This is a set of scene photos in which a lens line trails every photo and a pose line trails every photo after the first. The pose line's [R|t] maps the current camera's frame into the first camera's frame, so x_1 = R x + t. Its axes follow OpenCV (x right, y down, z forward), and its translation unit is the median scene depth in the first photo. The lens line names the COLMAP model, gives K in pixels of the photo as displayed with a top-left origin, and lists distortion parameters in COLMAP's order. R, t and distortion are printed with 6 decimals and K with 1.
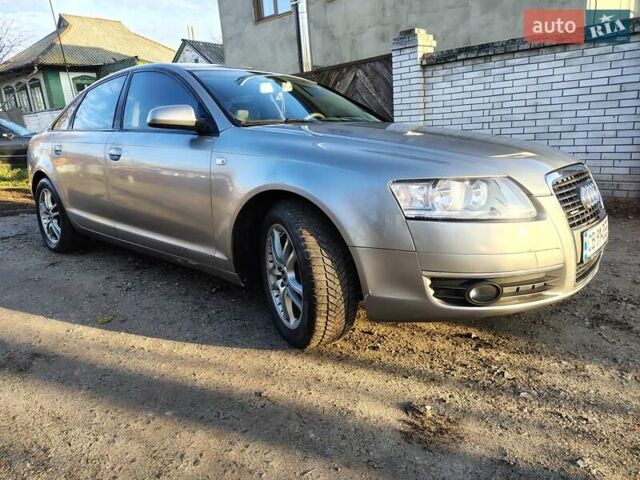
lens RADIAL K [[432.7, 0, 320.0], [0, 432.7, 240.0], [0, 0, 1]] dist [0.058769, -0.066414]
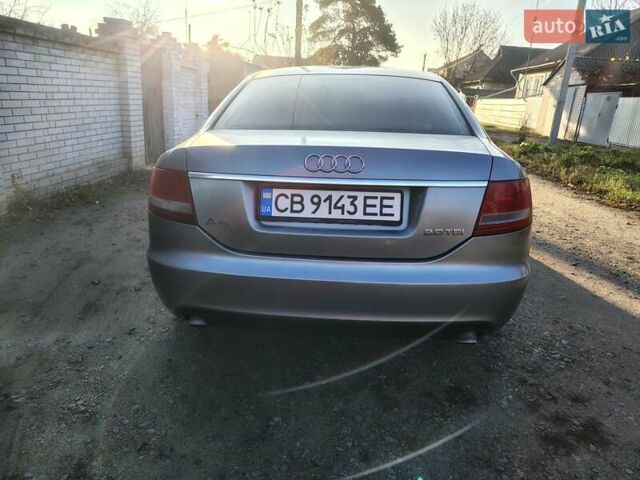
lens RADIAL K [[445.6, 0, 329.7], [0, 445.6, 231.1], [0, 0, 1]] dist [-0.001594, 0.002294]
pose [[-0.615108, -0.204900, 0.761353, -0.706834], [0.182231, 0.902548, 0.390127, -0.303507], [-0.767095, 0.378712, -0.517825, 1.119189]]
